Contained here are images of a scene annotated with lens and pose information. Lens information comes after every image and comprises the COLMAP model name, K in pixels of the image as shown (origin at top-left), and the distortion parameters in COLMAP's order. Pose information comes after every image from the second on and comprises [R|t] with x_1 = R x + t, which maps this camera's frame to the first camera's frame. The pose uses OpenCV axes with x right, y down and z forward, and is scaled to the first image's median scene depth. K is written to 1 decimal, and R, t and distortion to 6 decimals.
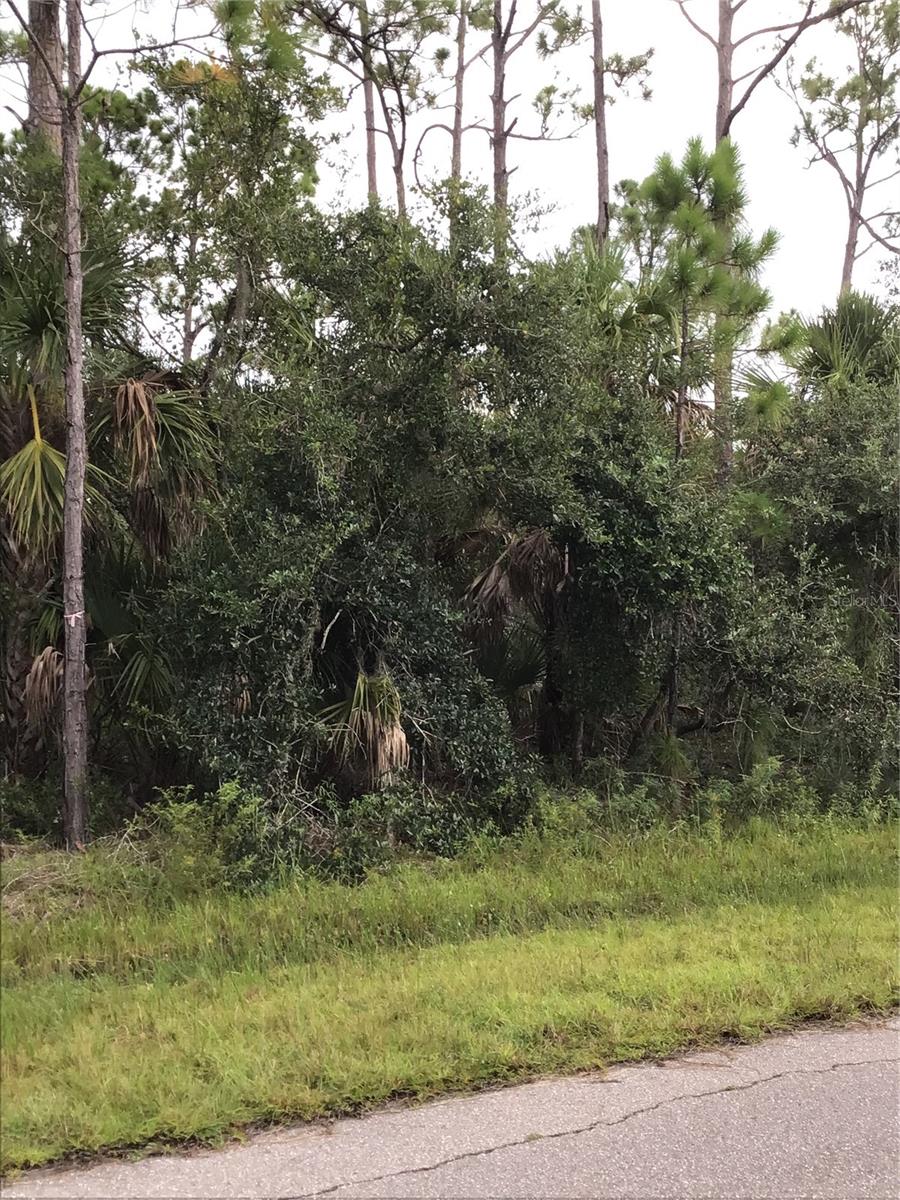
lens RADIAL K [[1429.4, 0, 443.8], [0, 1429.4, 601.7], [0, 0, 1]] dist [0.088520, -0.249465]
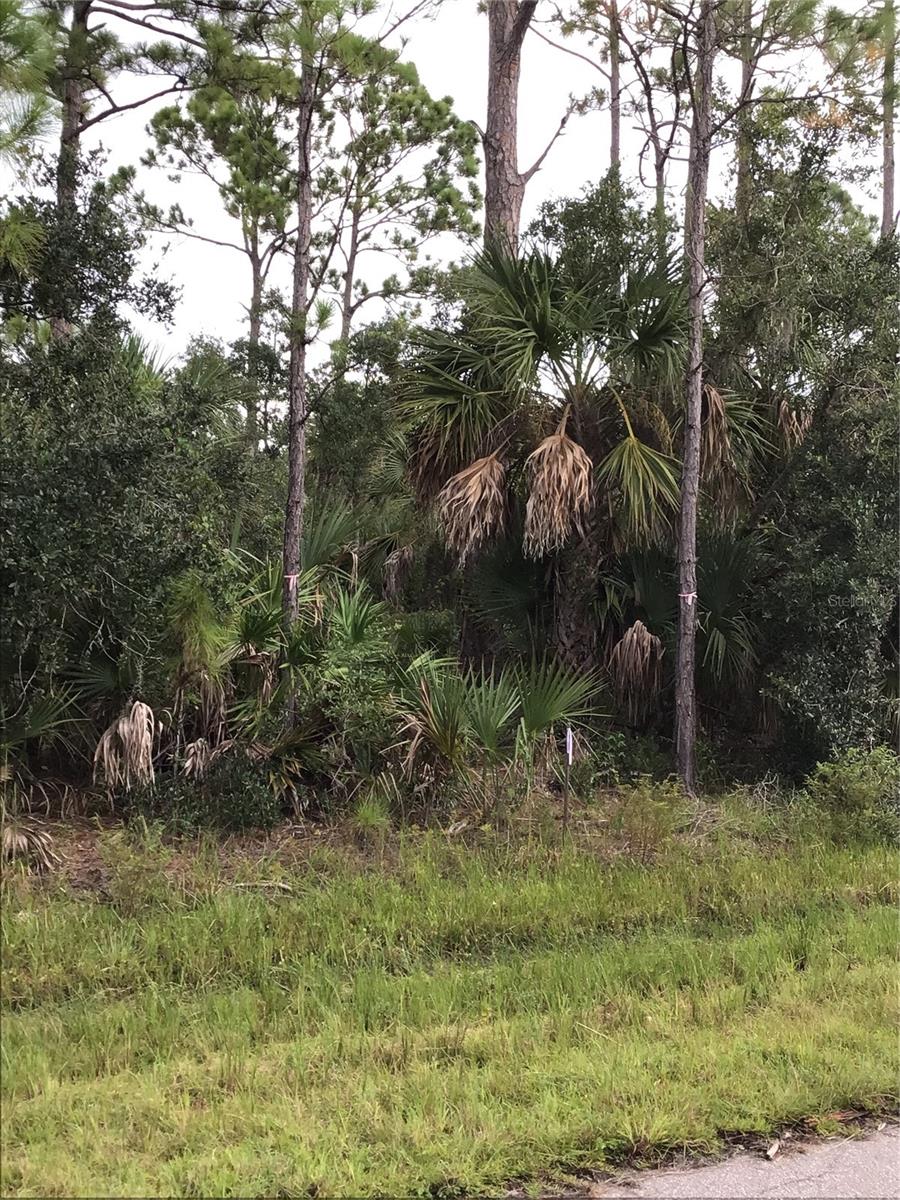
lens RADIAL K [[1429.4, 0, 443.8], [0, 1429.4, 601.7], [0, 0, 1]] dist [0.088520, -0.249465]
pose [[0.999279, 0.037237, -0.007434, -0.437049], [-0.037079, 0.999105, 0.020374, -0.001058], [0.008186, -0.020083, 0.999765, -0.141200]]
